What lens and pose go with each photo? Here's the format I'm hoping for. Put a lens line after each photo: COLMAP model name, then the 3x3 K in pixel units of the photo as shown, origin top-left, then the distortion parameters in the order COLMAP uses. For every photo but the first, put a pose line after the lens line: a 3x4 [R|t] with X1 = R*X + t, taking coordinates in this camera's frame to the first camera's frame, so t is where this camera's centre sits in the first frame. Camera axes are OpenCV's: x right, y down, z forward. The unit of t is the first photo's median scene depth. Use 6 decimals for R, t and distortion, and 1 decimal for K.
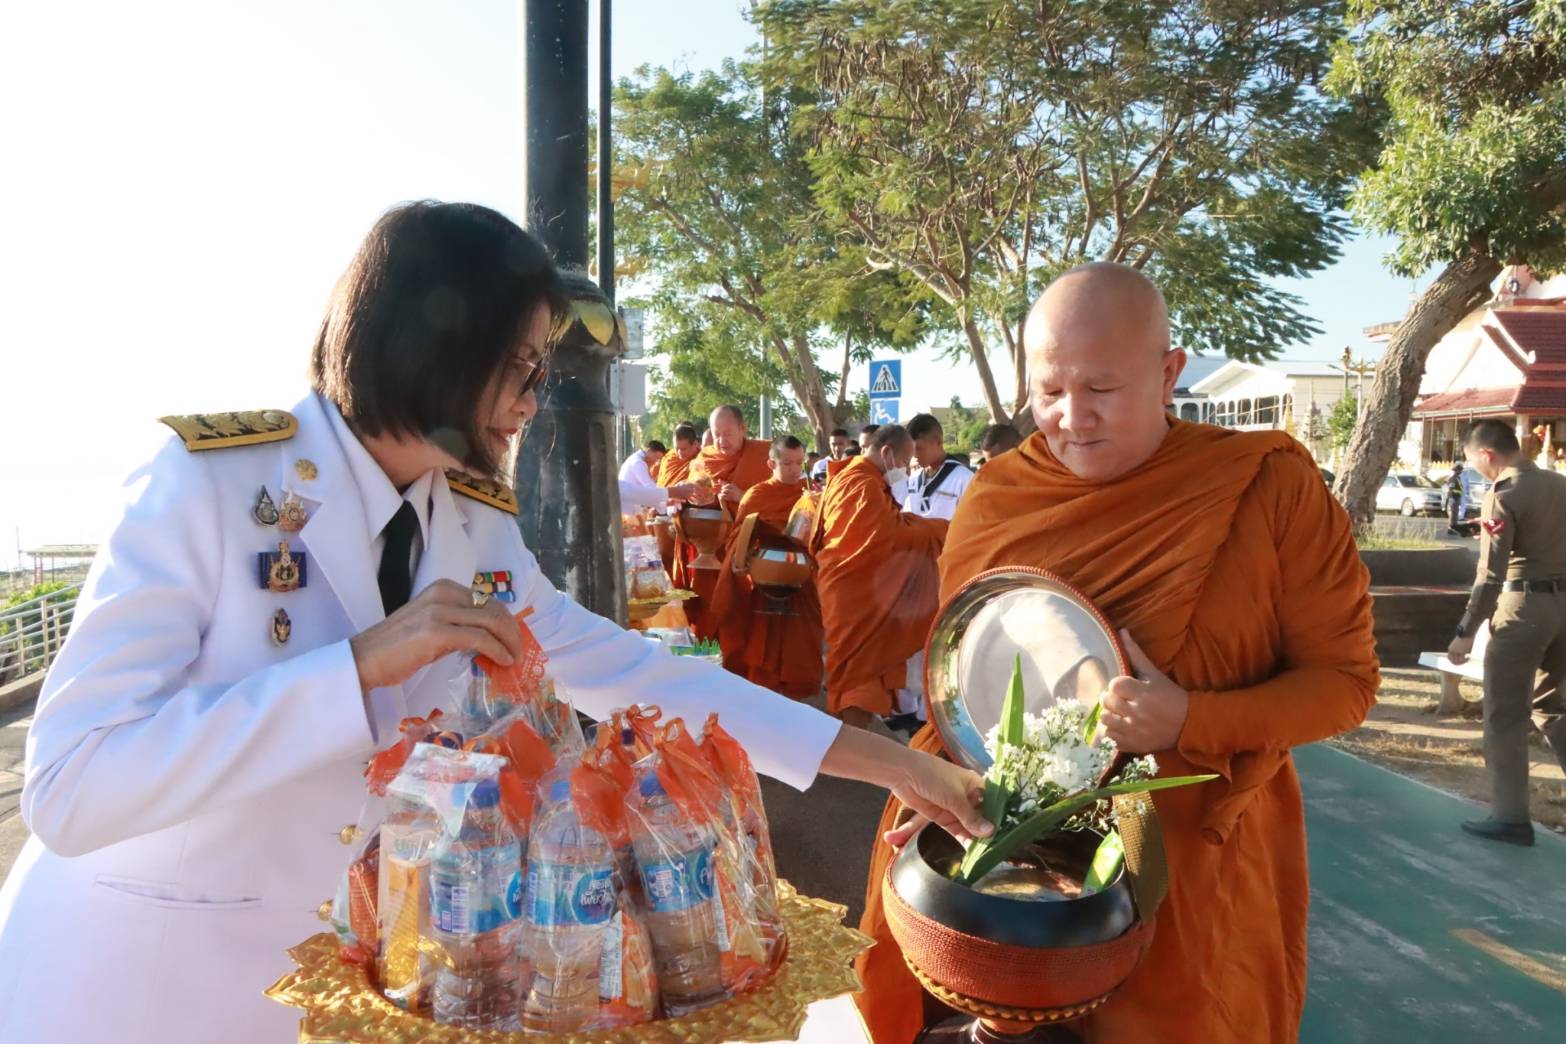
lens RADIAL K [[1552.1, 0, 783.0], [0, 1552.1, 522.0], [0, 0, 1]] dist [-0.003330, 0.024221]
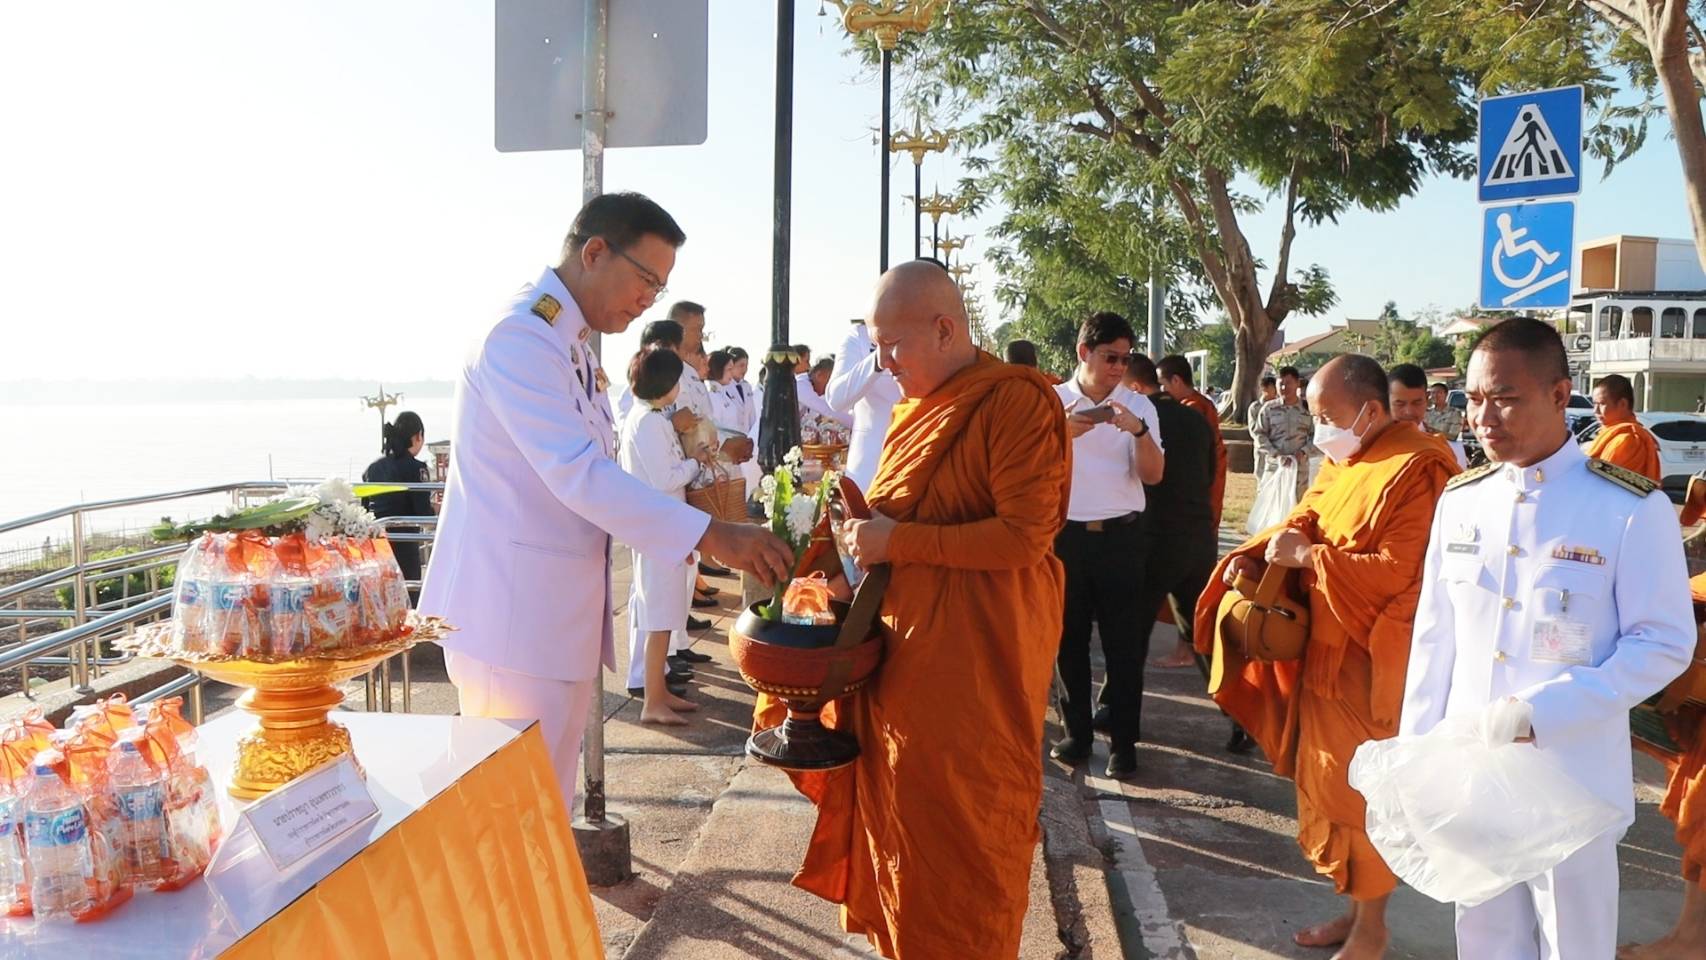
lens RADIAL K [[1395.4, 0, 848.7], [0, 1395.4, 500.1], [0, 0, 1]] dist [-0.188911, 0.155981]
pose [[0.976257, 0.023885, -0.215295, -0.012025], [-0.014034, 0.998788, 0.047169, -0.014218], [0.216161, -0.043027, 0.975409, 0.415872]]
